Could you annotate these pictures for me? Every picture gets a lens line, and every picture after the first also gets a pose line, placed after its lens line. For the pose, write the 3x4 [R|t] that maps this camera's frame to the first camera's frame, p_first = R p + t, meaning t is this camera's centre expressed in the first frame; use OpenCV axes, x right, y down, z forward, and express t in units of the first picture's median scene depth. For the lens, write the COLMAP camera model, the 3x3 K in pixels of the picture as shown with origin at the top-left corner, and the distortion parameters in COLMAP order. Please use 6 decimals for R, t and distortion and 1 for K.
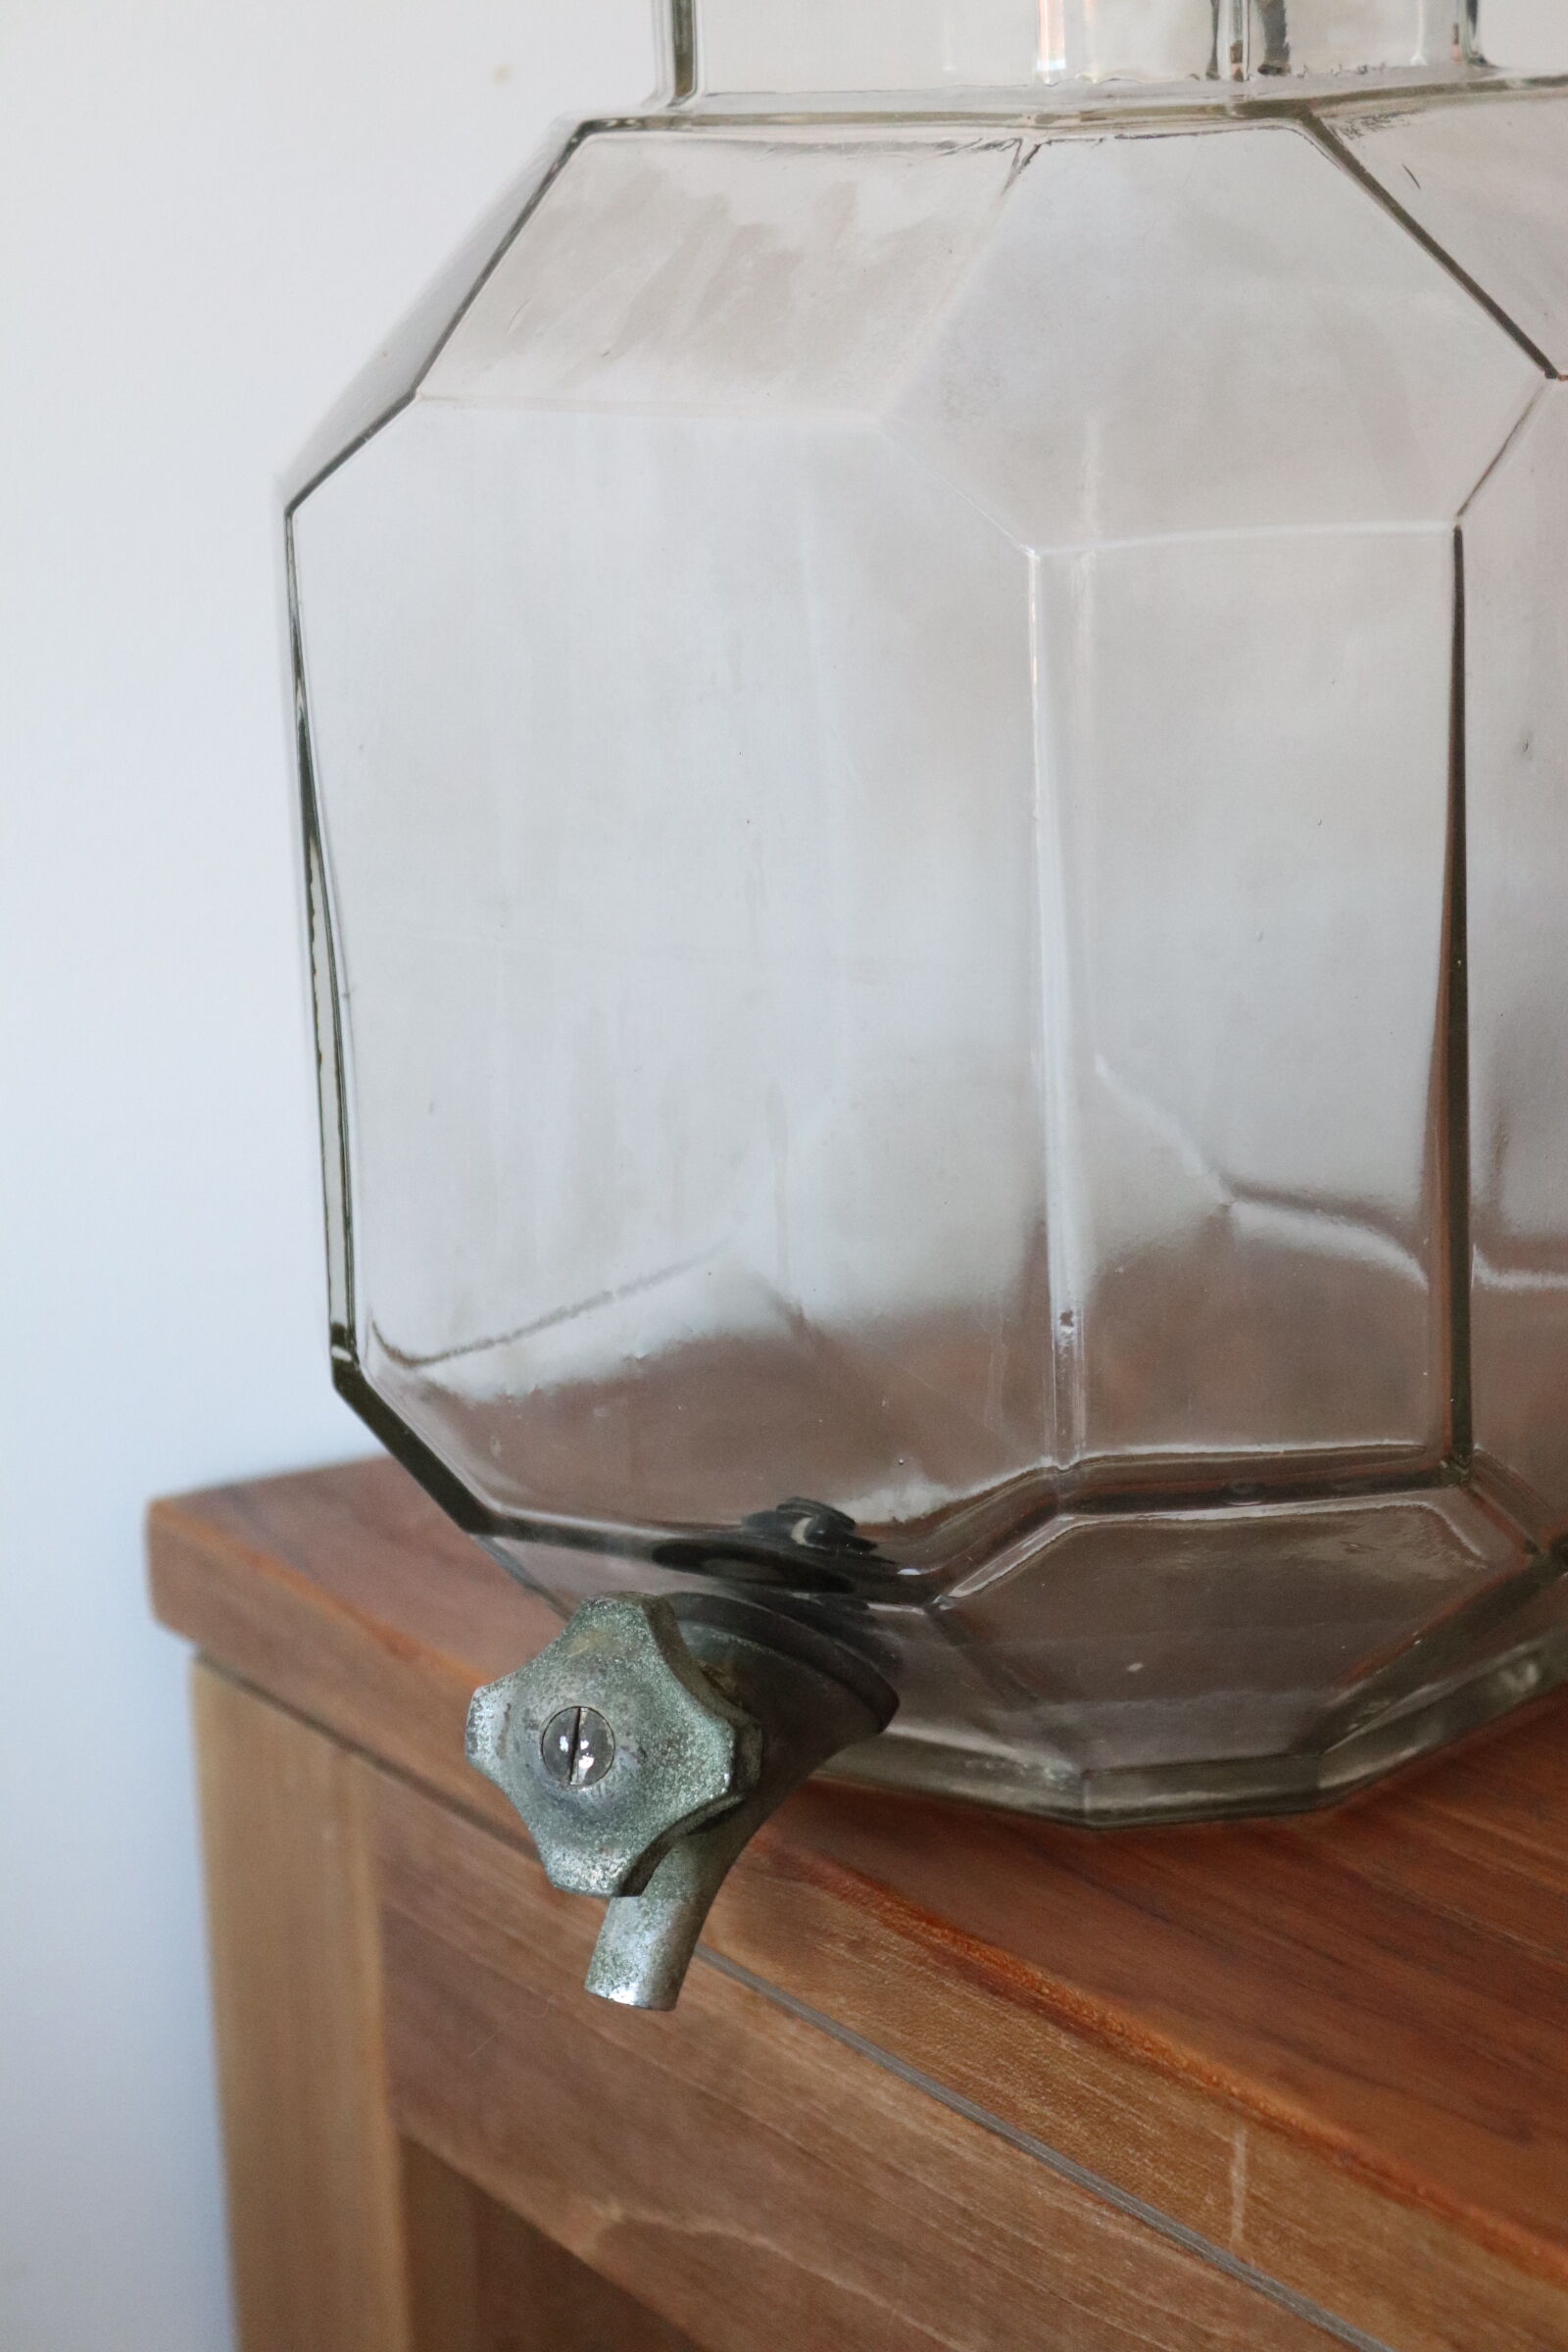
lens RADIAL K [[5825.5, 0, 784.0], [0, 5825.5, 1176.0], [0, 0, 1]] dist [0.116218, 0.194024]
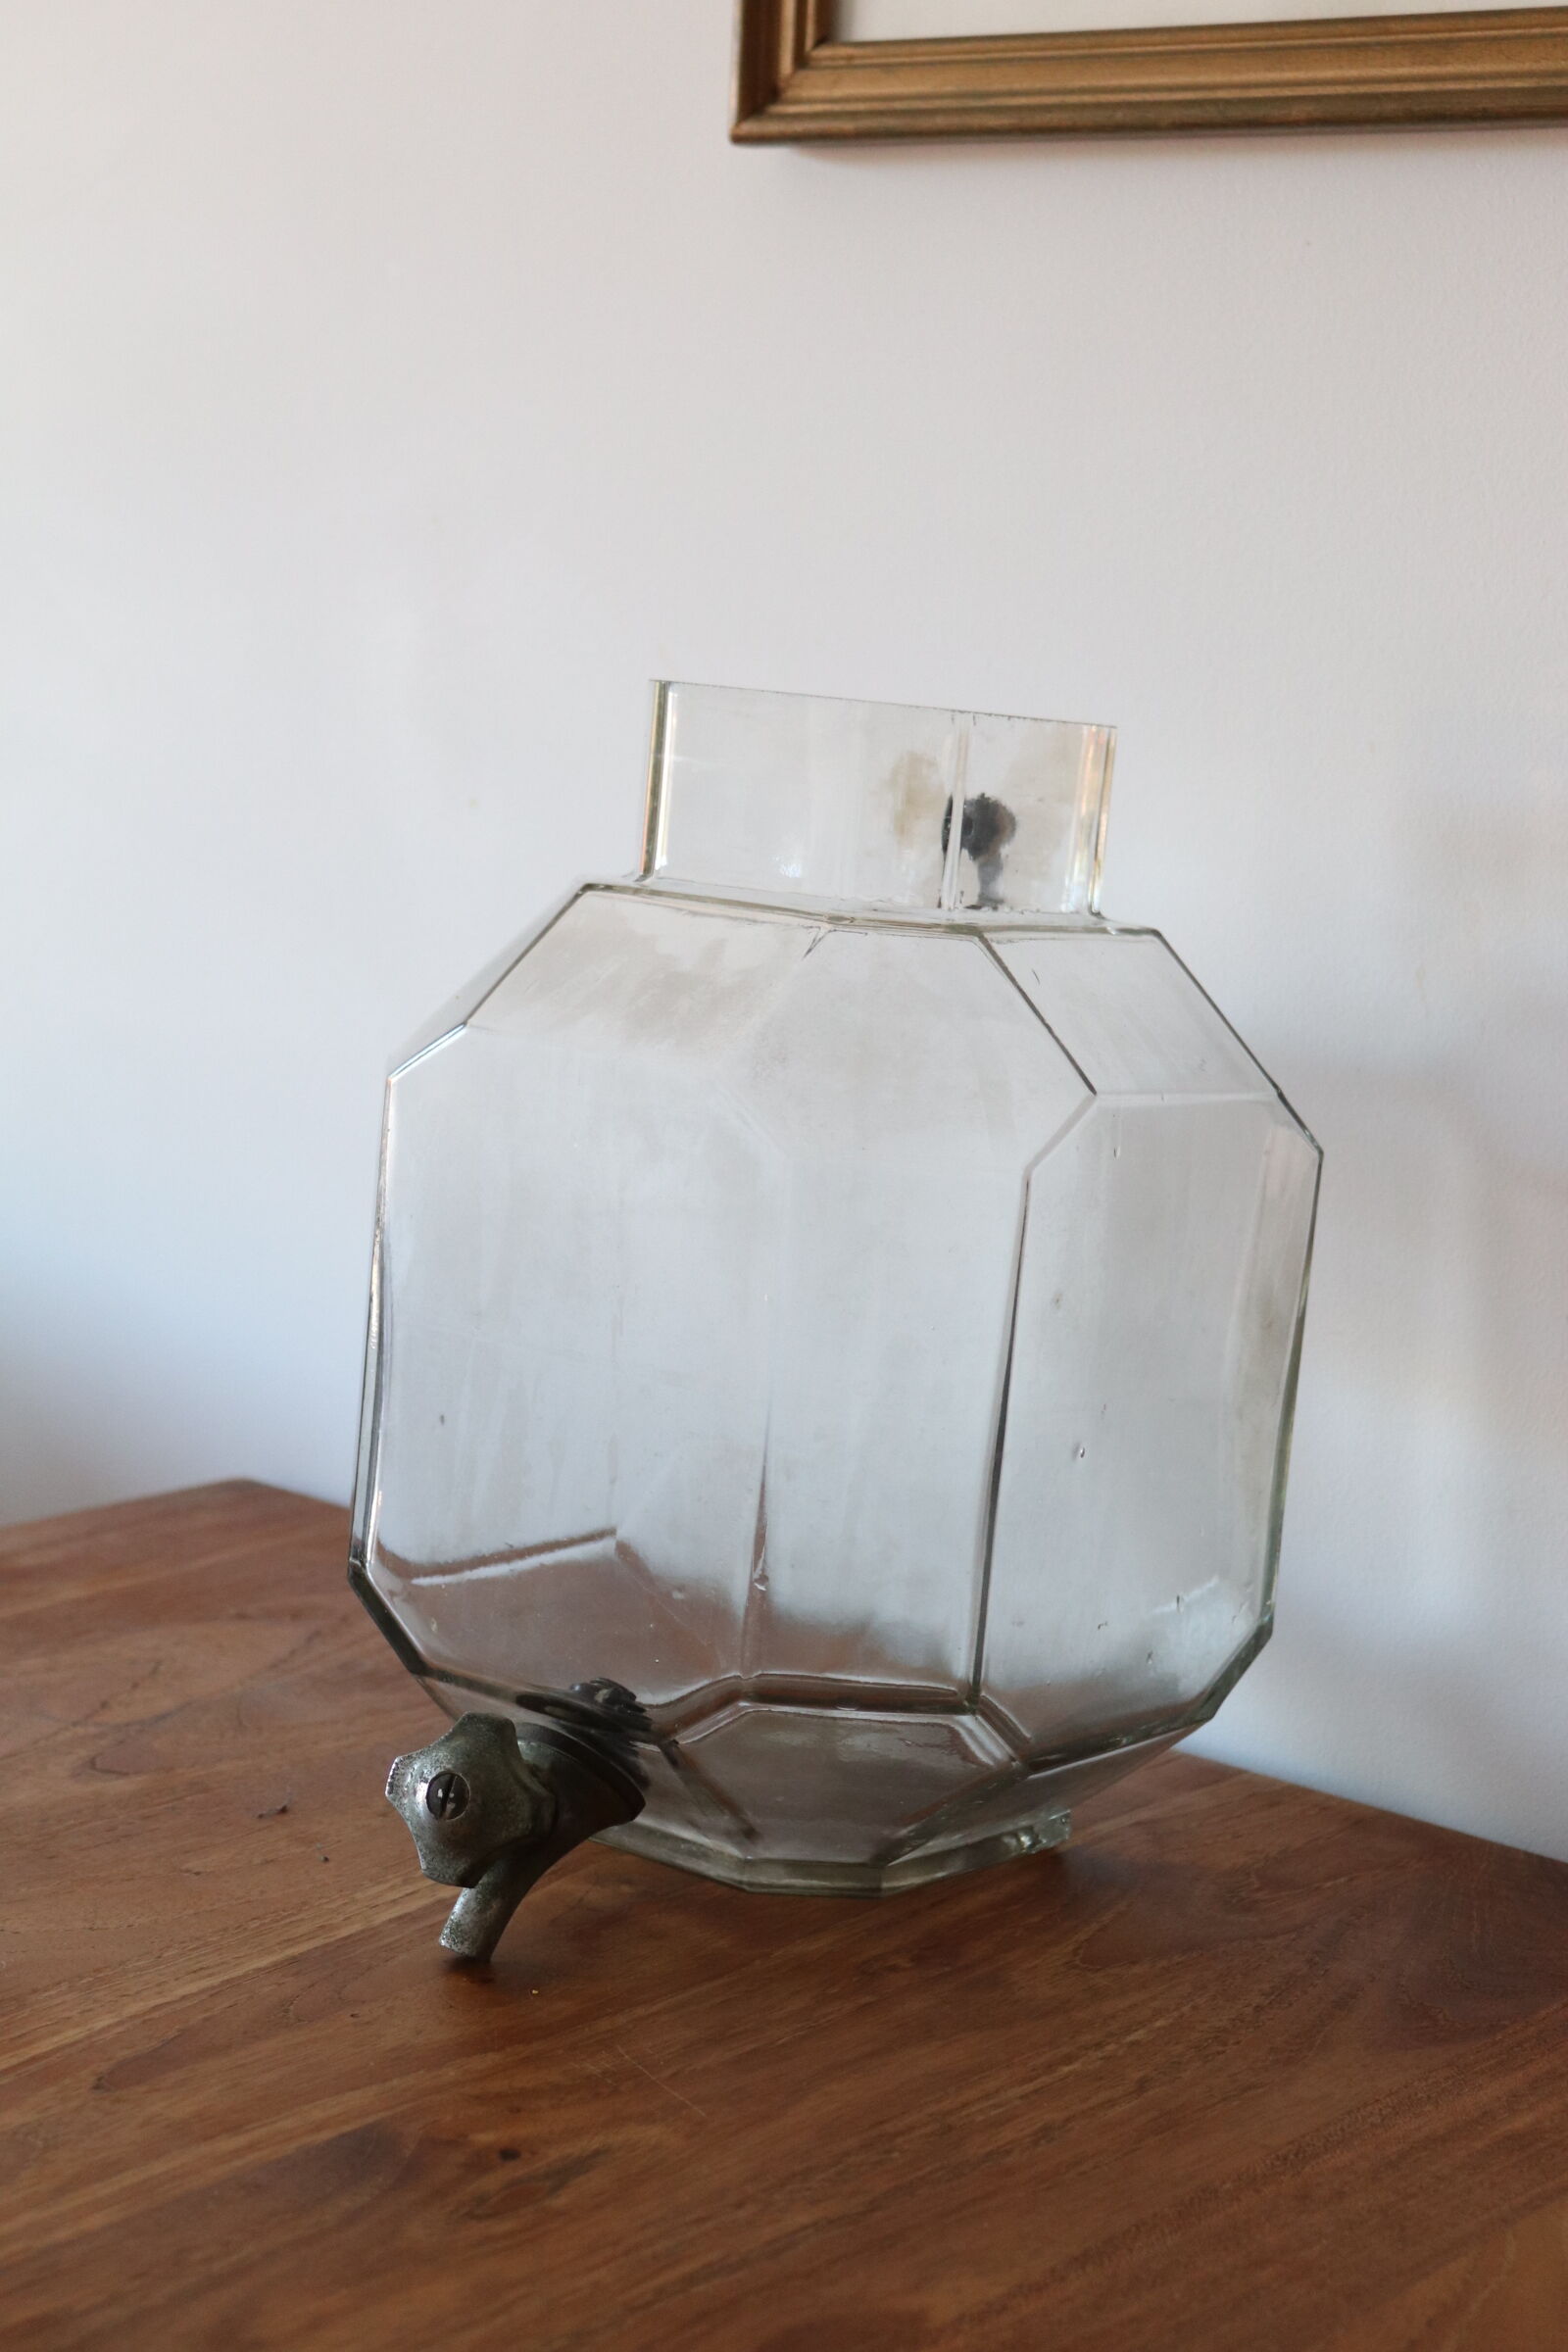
lens RADIAL K [[3877.9, 0, 784.0], [0, 3877.9, 1176.0], [0, 0, 1]] dist [0.017081, 0.031948]
pose [[0.991664, 0.128620, -0.007698, 0.045701], [-0.128788, 0.987566, -0.090152, 0.005189], [-0.003993, 0.090392, 0.995898, -0.161187]]
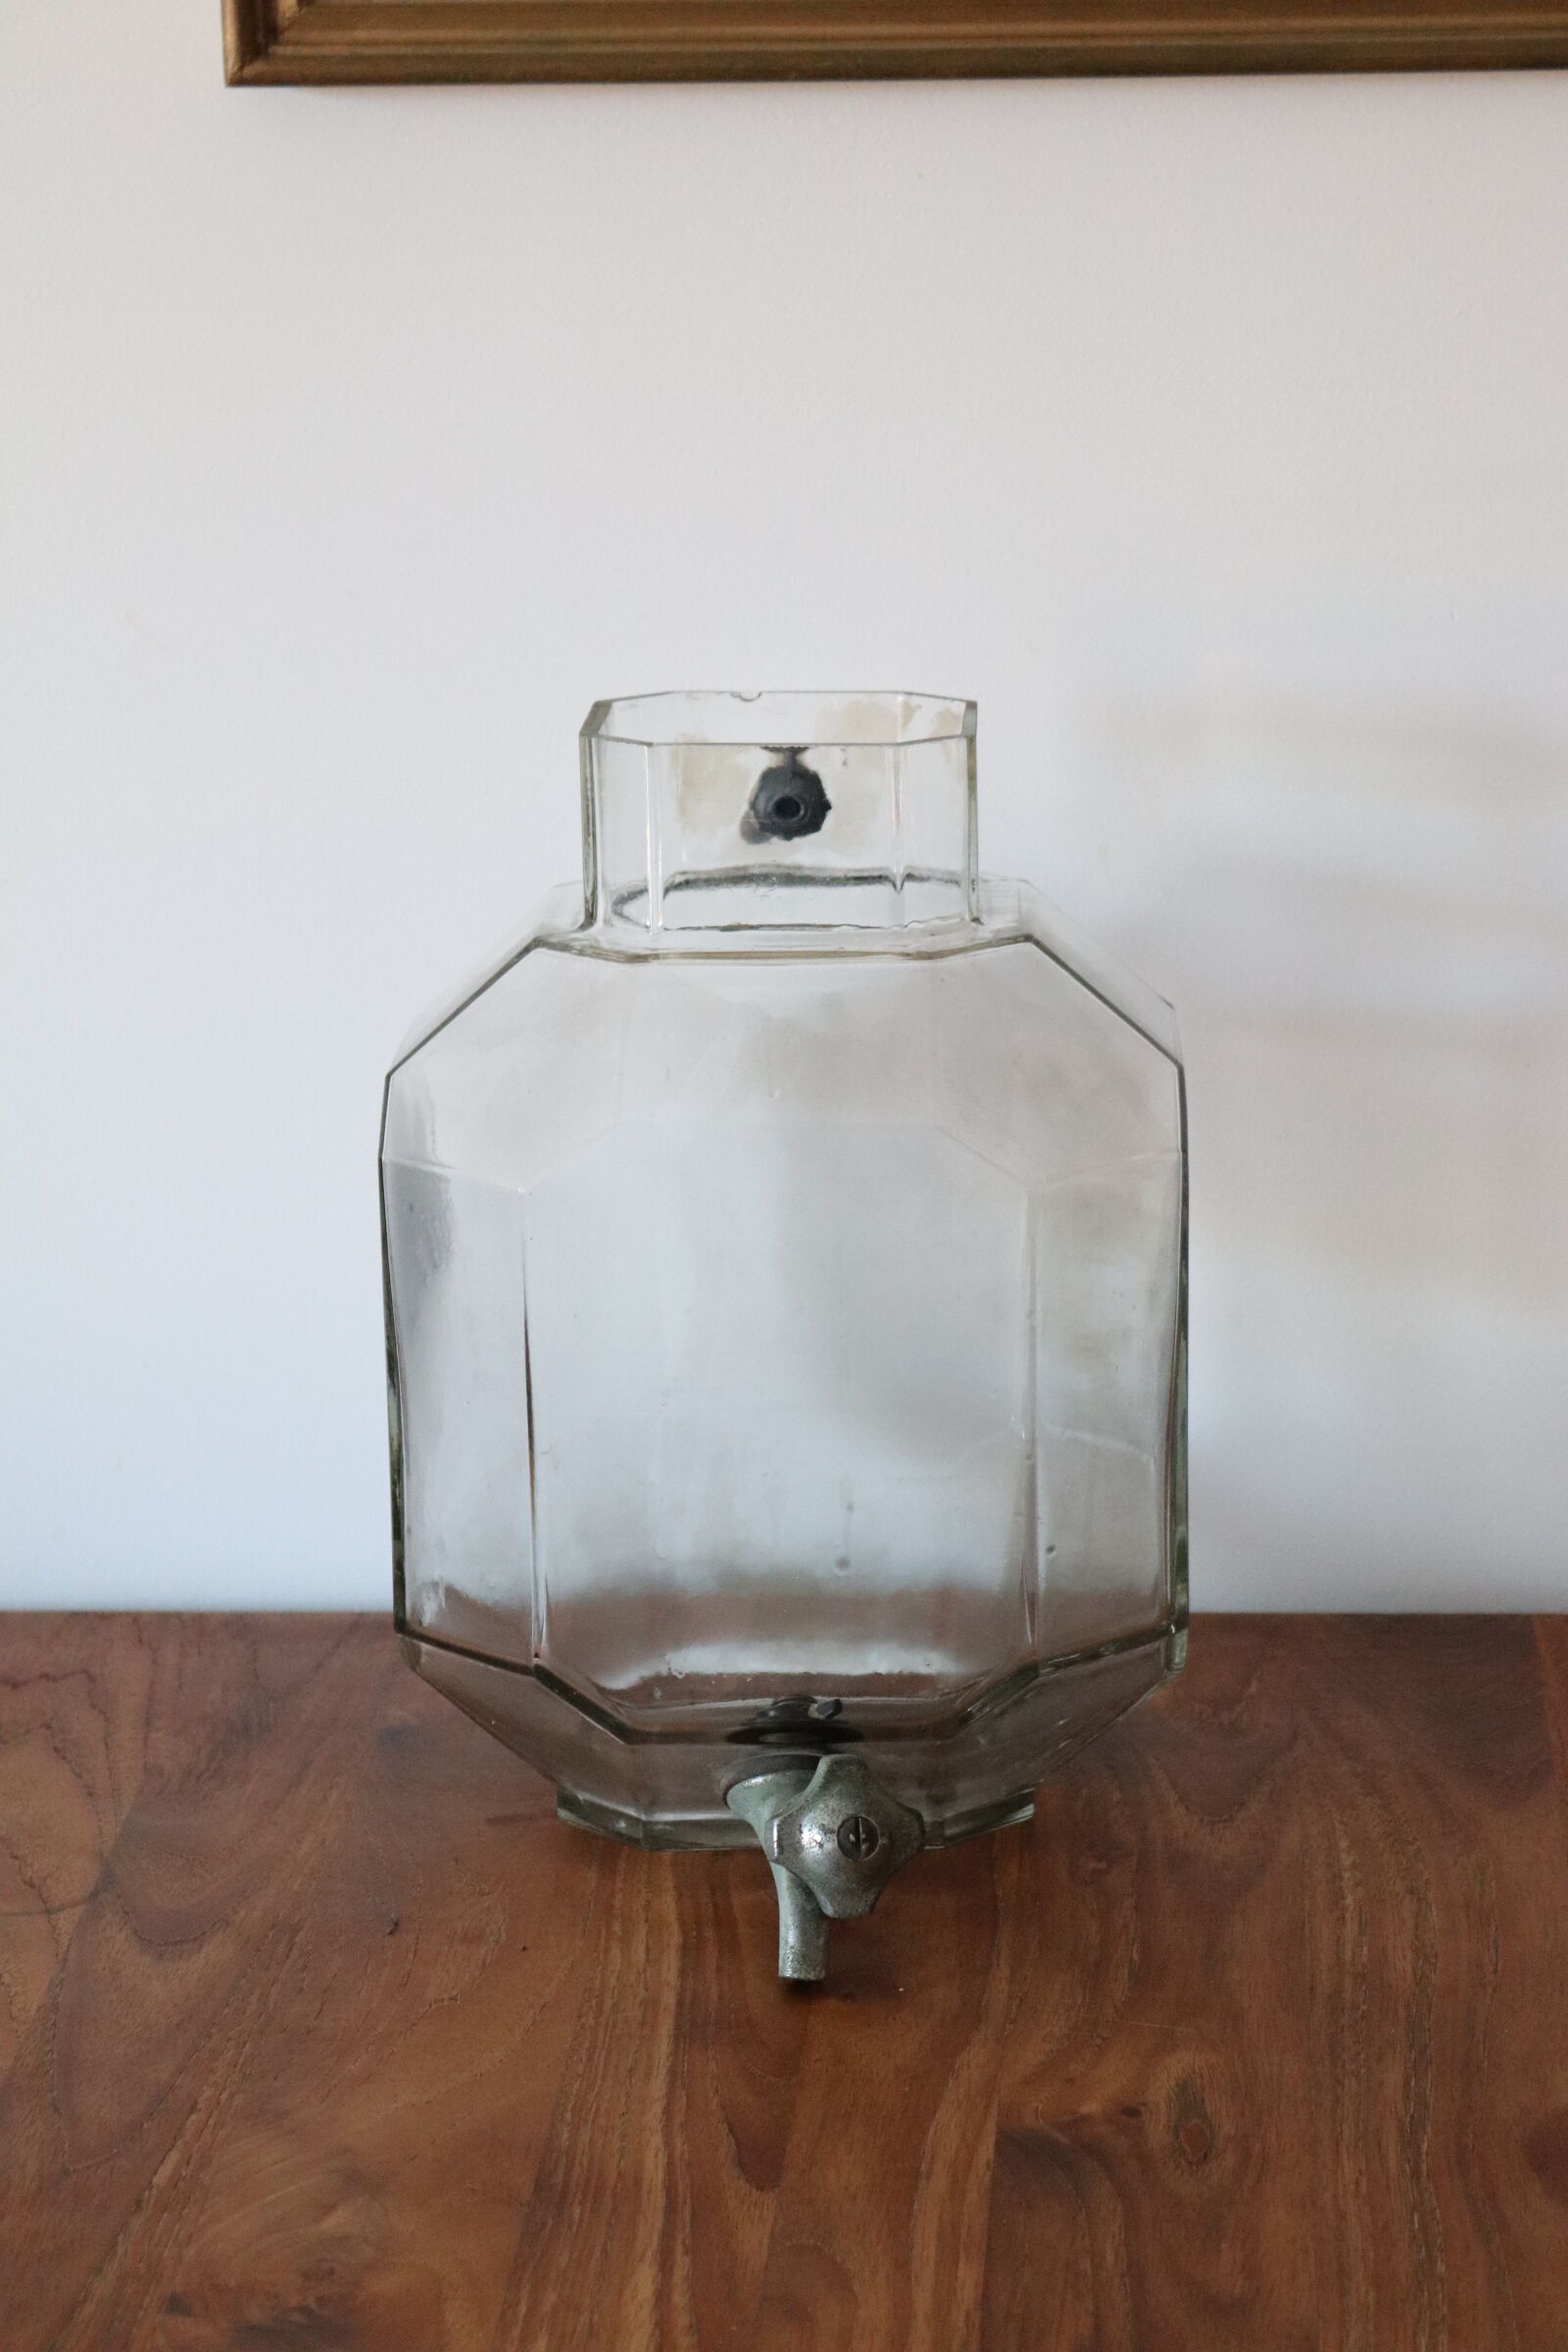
lens RADIAL K [[5825.5, 0, 784.0], [0, 5825.5, 1176.0], [0, 0, 1]] dist [0.116218, 0.194024]
pose [[0.807736, -0.105468, 0.580034, -1.024008], [0.108841, 0.993633, 0.029105, -0.156888], [-0.579411, 0.039623, 0.814072, -0.481522]]
